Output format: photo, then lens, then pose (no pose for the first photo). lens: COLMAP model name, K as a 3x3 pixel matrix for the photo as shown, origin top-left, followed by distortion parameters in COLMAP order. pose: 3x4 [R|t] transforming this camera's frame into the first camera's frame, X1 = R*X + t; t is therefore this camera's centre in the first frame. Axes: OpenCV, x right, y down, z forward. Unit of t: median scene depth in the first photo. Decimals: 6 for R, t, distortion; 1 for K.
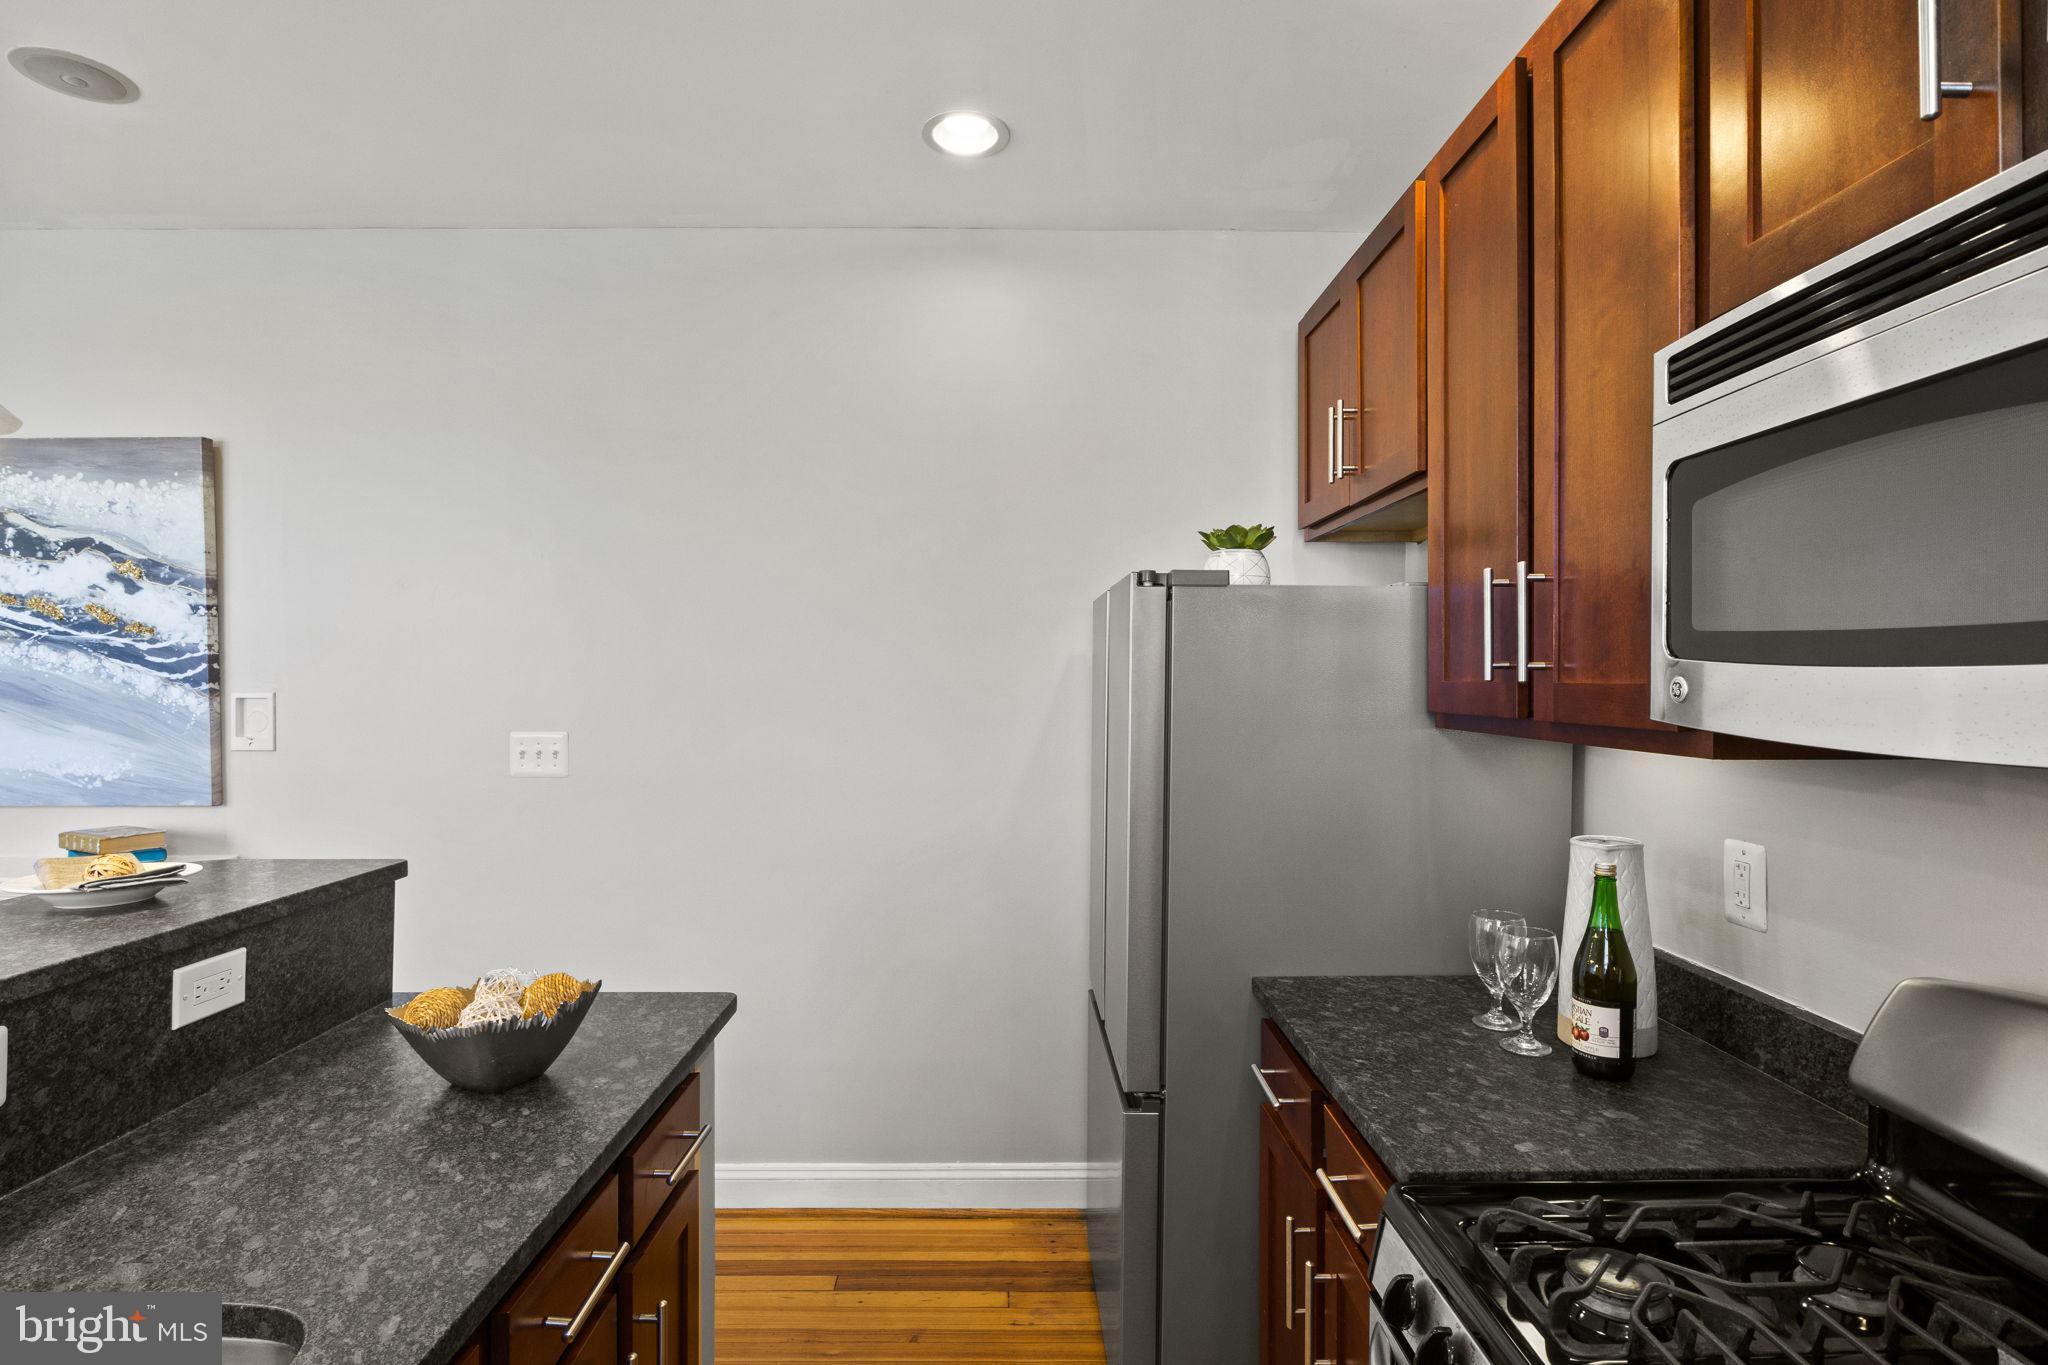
lens RADIAL K [[1018.3, 0, 1019.8], [0, 1018.3, 686.9], [0, 0, 1]] dist [-0.011059, -0.000744]
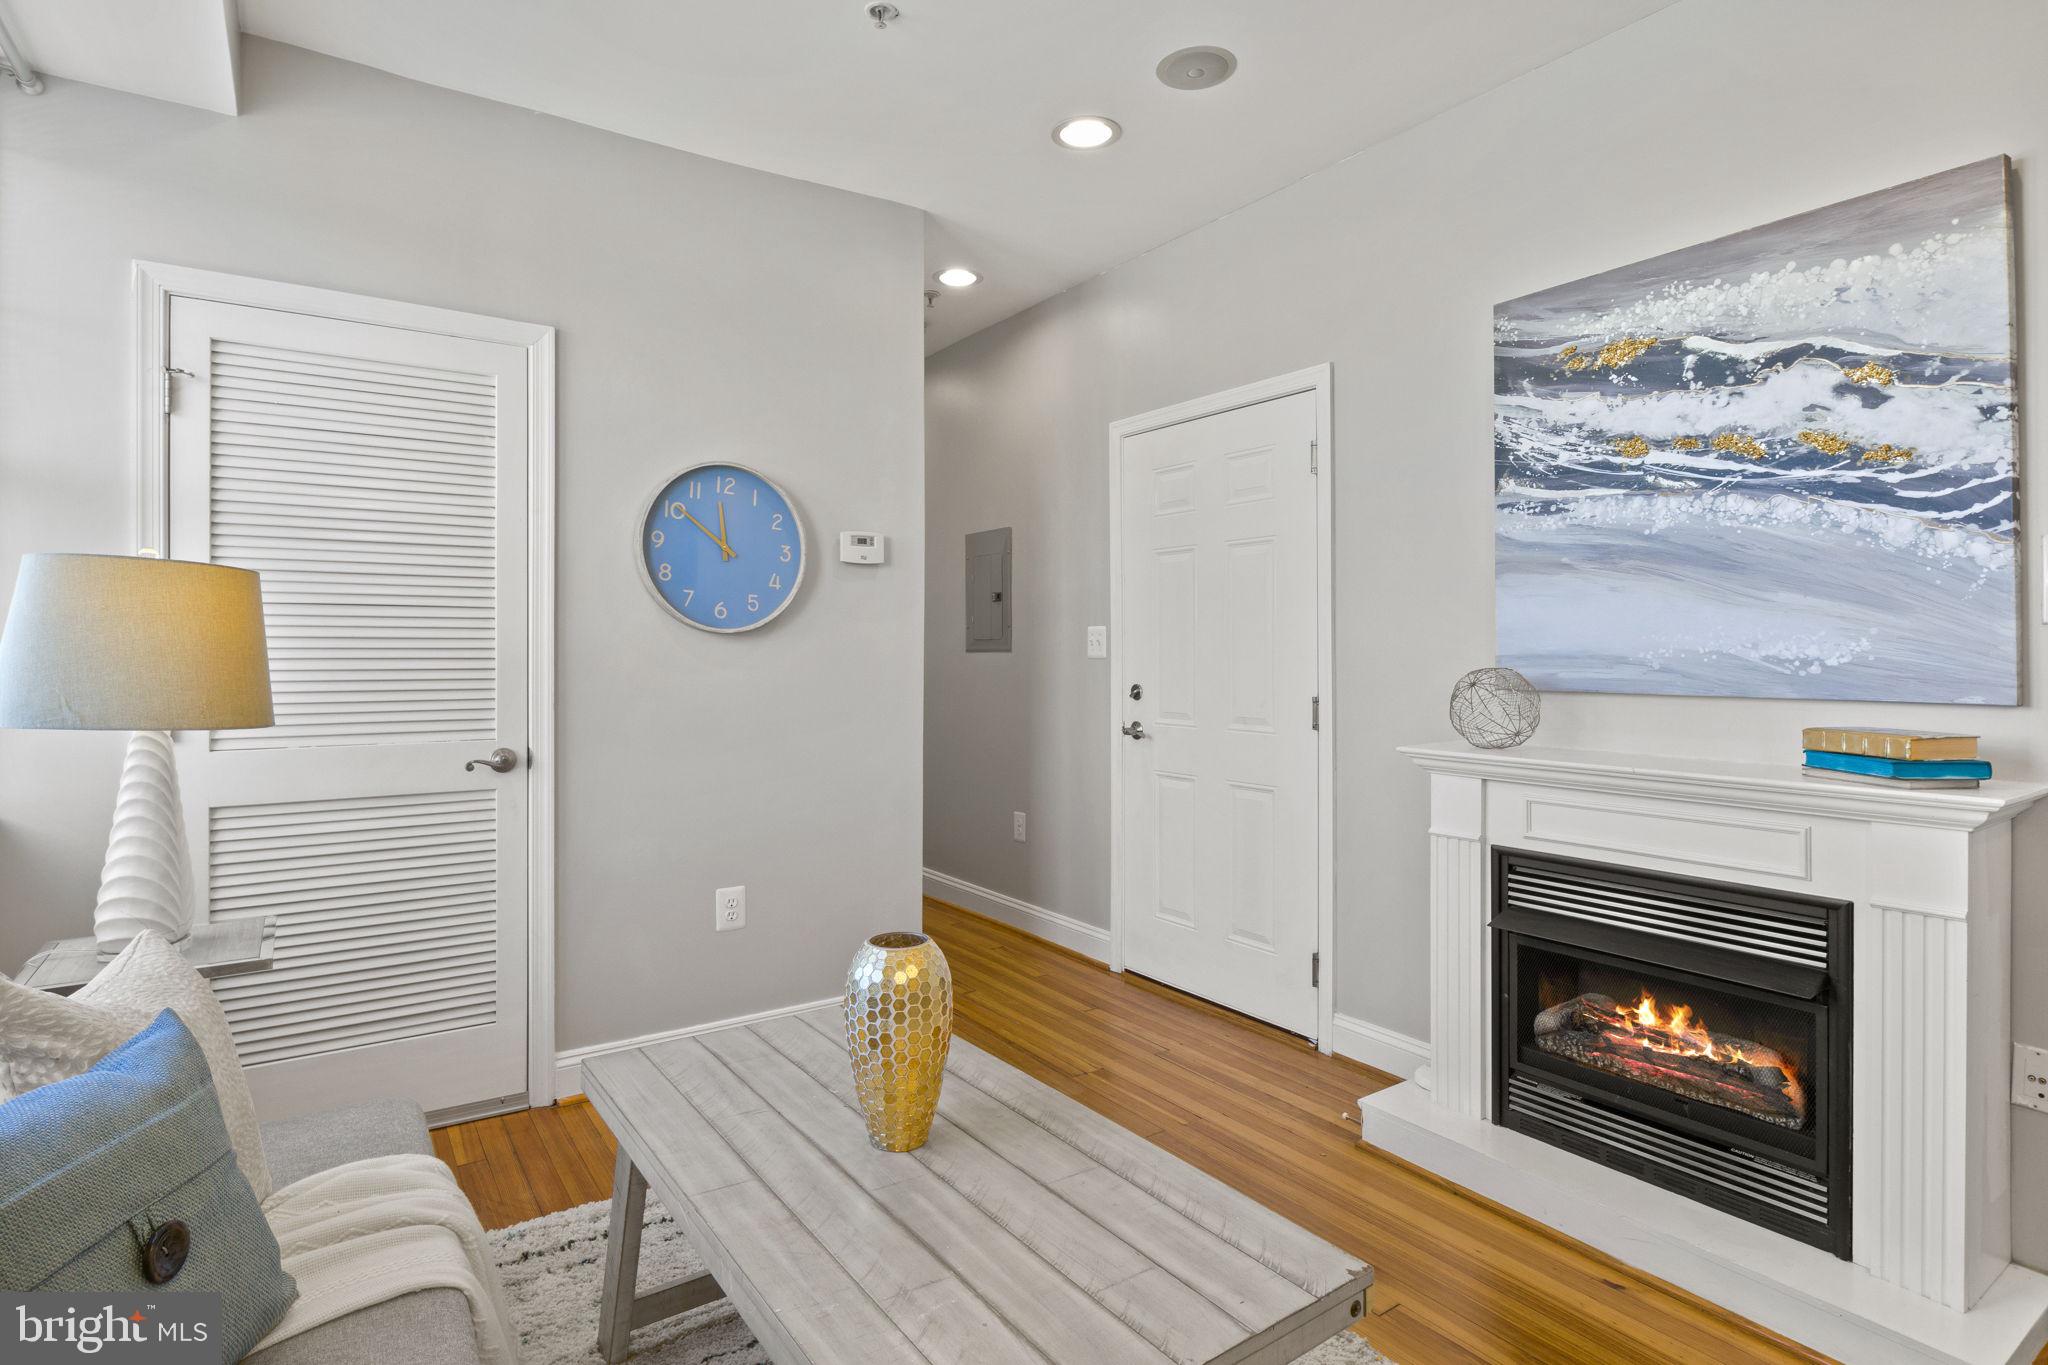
lens RADIAL K [[1018.3, 0, 1005.1], [0, 1018.3, 650.1], [0, 0, 1]] dist [-0.011059, -0.000744]
pose [[0.550184, -0.003136, -0.835037, -0.619957], [-0.006478, 0.999947, -0.008024, 0.092036], [0.835018, 0.009824, 0.550135, 0.081615]]
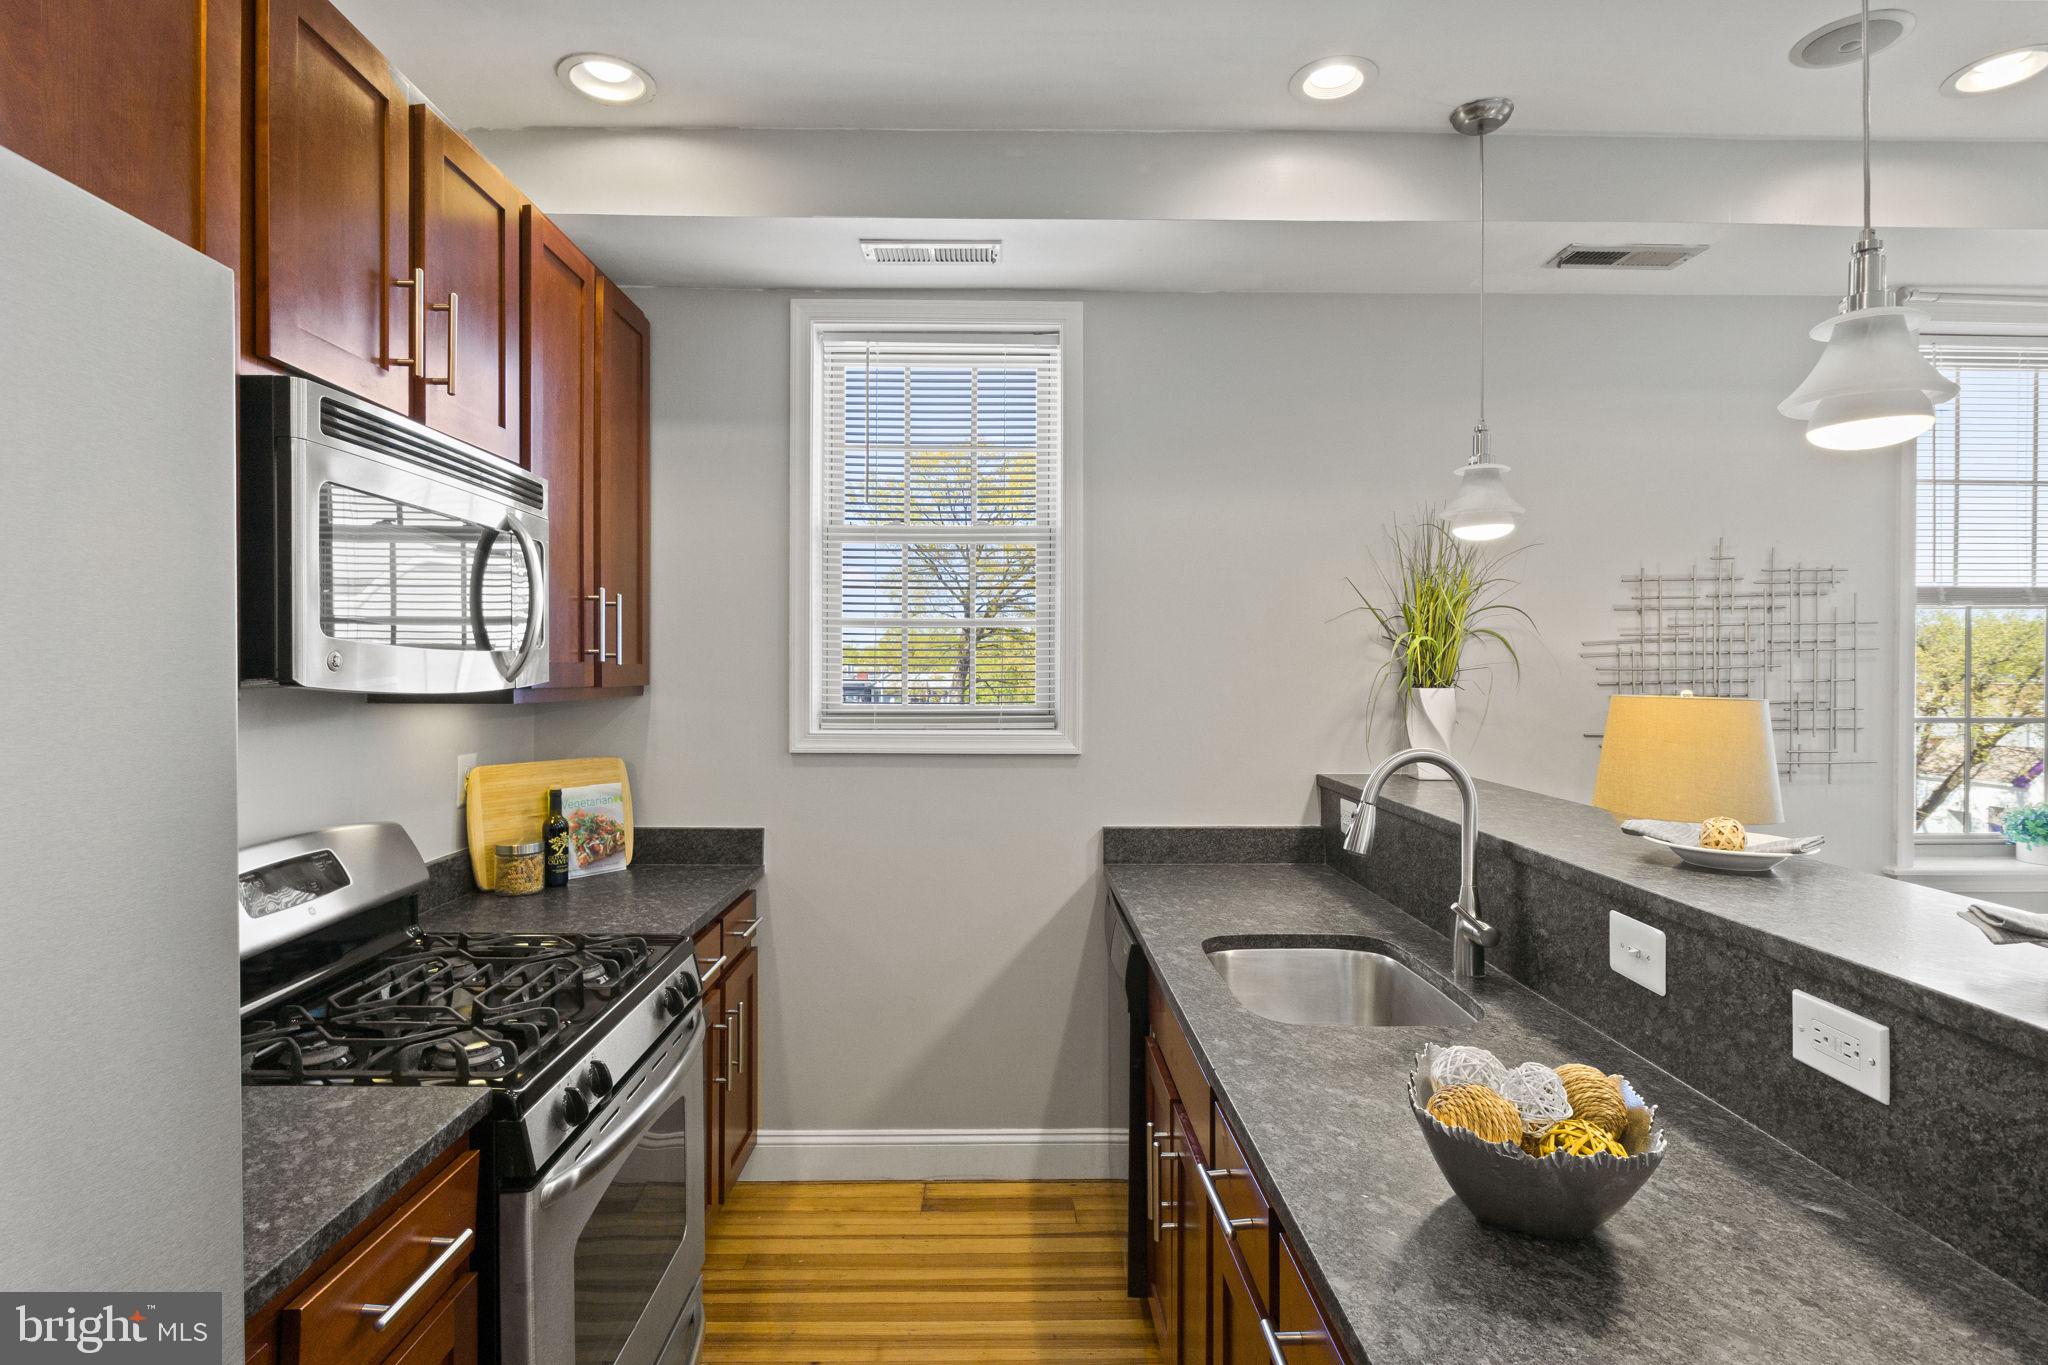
lens RADIAL K [[1018.3, 0, 1006.4], [0, 1018.3, 677.4], [0, 0, 1]] dist [-0.011059, -0.000744]
pose [[-0.999994, -0.000099, 0.003420, -0.082983], [-0.000036, 0.999831, 0.018381, -0.000079], [-0.003422, 0.018381, -0.999825, 0.906786]]
